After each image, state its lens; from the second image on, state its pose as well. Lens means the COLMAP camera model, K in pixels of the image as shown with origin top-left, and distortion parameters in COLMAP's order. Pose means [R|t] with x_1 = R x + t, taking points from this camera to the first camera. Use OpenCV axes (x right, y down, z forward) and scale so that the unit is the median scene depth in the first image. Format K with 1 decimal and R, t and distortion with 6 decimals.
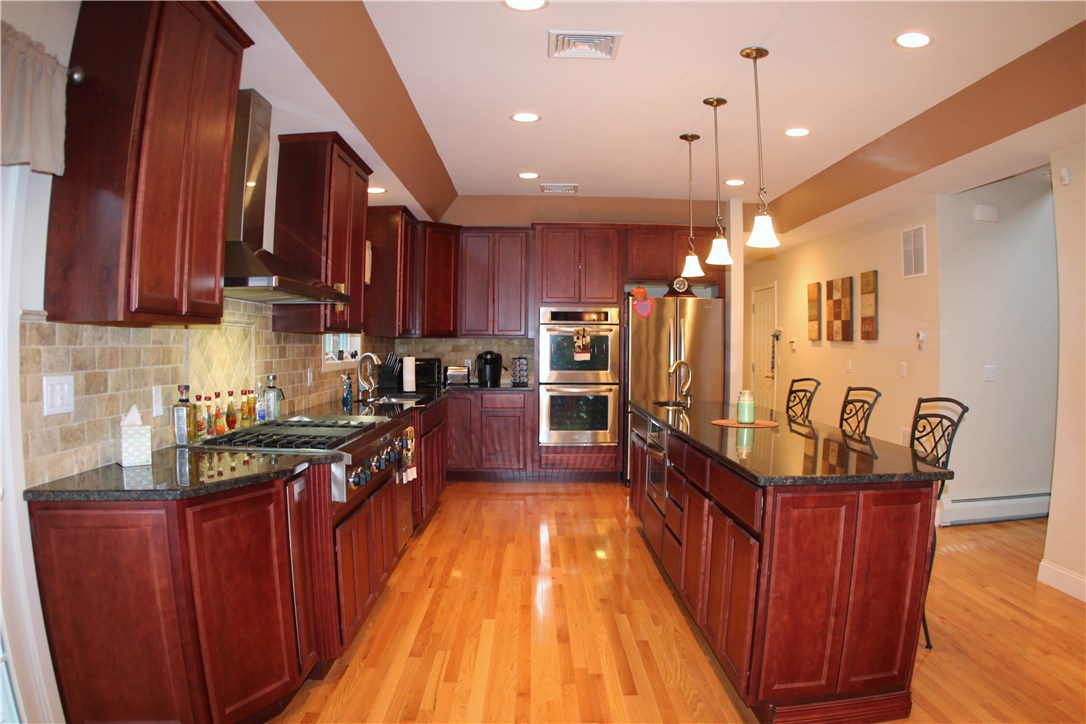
lens RADIAL K [[746.0, 0, 545.0], [0, 746.0, 381.3], [0, 0, 1]] dist [-0.329564, 0.109252]
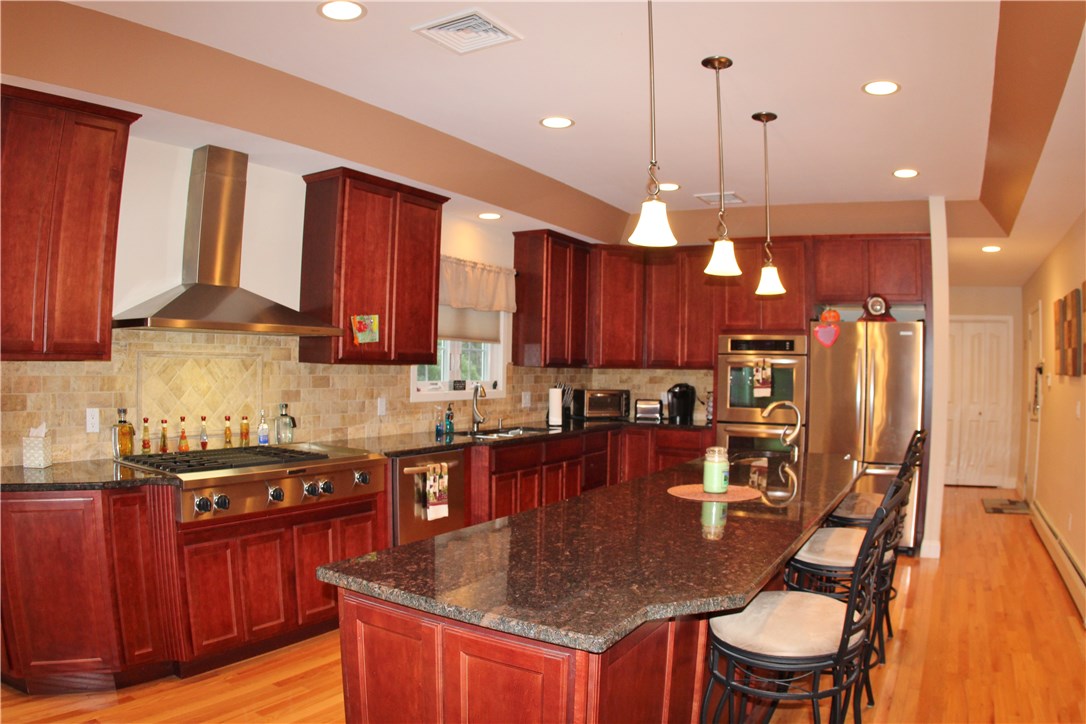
lens RADIAL K [[746.0, 0, 545.0], [0, 746.0, 381.3], [0, 0, 1]] dist [-0.329564, 0.109252]
pose [[0.850432, 0.016917, -0.525813, 0.316980], [-0.035837, 0.999024, -0.025820, -0.017394], [0.524863, 0.040802, 0.850208, 0.181216]]
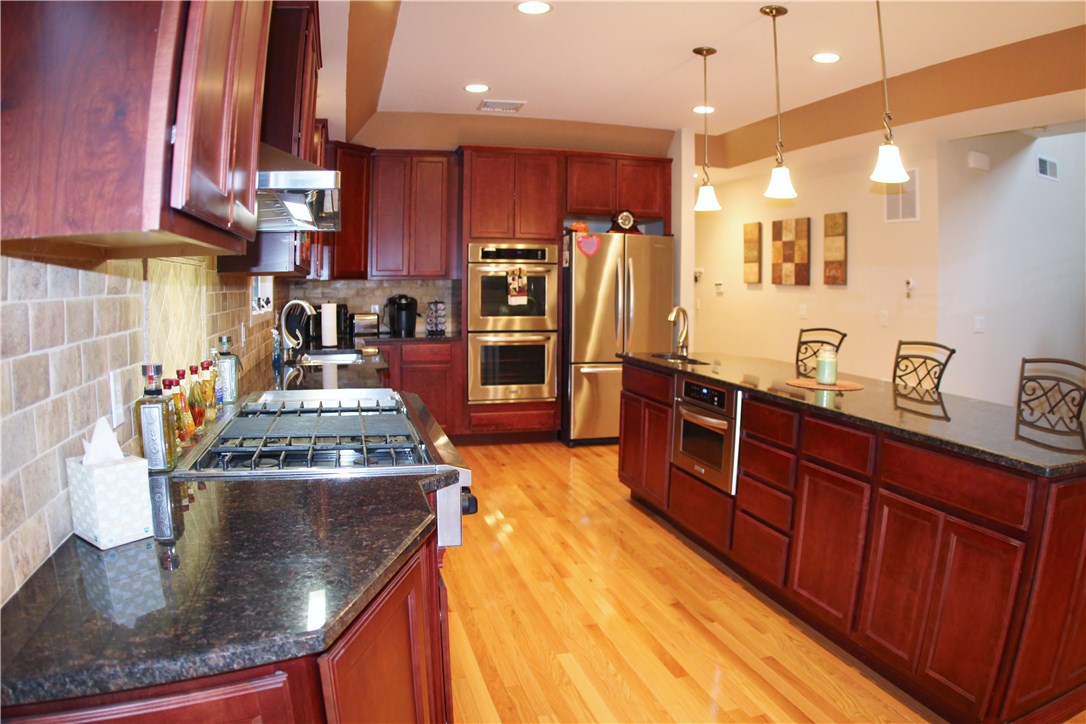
lens RADIAL K [[746.0, 0, 545.0], [0, 746.0, 381.3], [0, 0, 1]] dist [-0.329564, 0.109252]
pose [[0.968524, -0.028585, 0.247274, -0.156787], [0.008690, 0.996662, 0.081176, -0.010344], [-0.248769, -0.076472, 0.965539, 0.169555]]
